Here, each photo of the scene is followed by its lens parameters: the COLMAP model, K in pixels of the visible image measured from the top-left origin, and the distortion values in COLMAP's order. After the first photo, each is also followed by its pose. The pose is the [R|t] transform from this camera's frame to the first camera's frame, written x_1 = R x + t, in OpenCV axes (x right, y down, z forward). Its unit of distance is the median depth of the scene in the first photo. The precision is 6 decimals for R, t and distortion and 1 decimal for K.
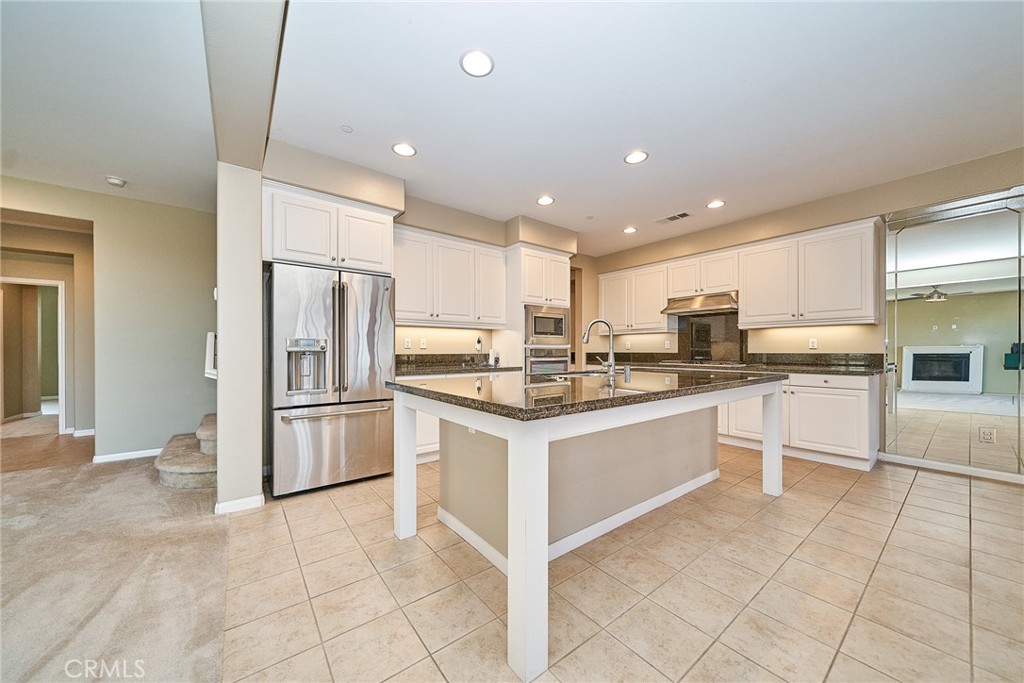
lens RADIAL K [[358.7, 0, 512.0], [0, 358.7, 341.5], [0, 0, 1]] dist [-0.009674, -0.000048]
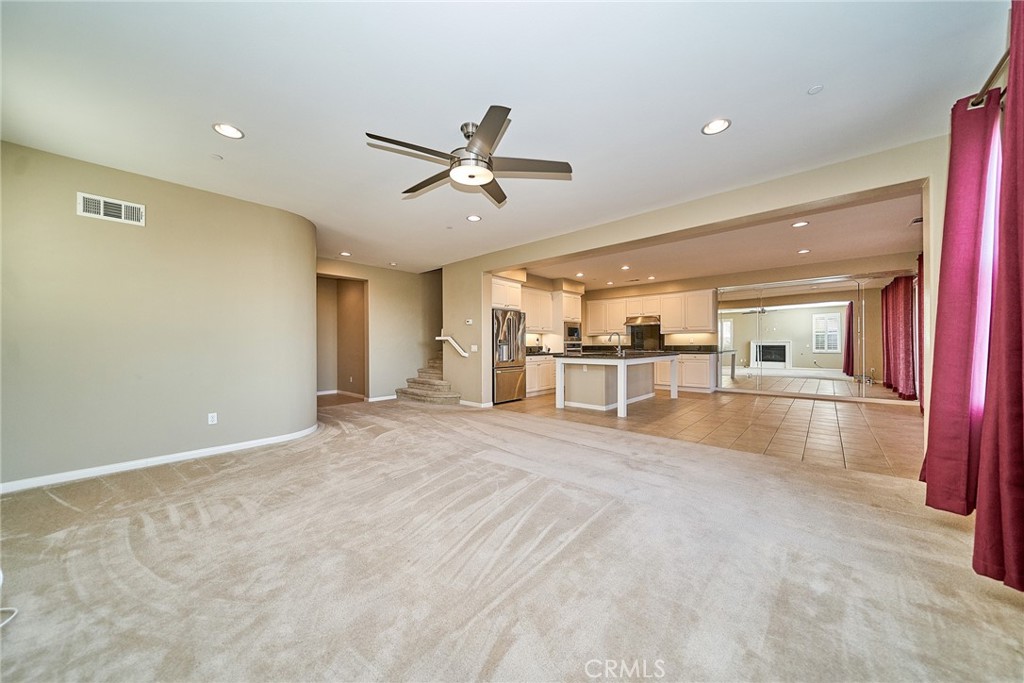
lens RADIAL K [[349.1, 0, 512.0], [0, 349.1, 341.5], [0, 0, 1]] dist [-0.000070, -0.000021]
pose [[0.980762, -0.003310, 0.195182, -0.612672], [0.000000, 0.999856, 0.016959, -0.023975], [-0.195210, -0.016633, 0.980620, -0.832107]]
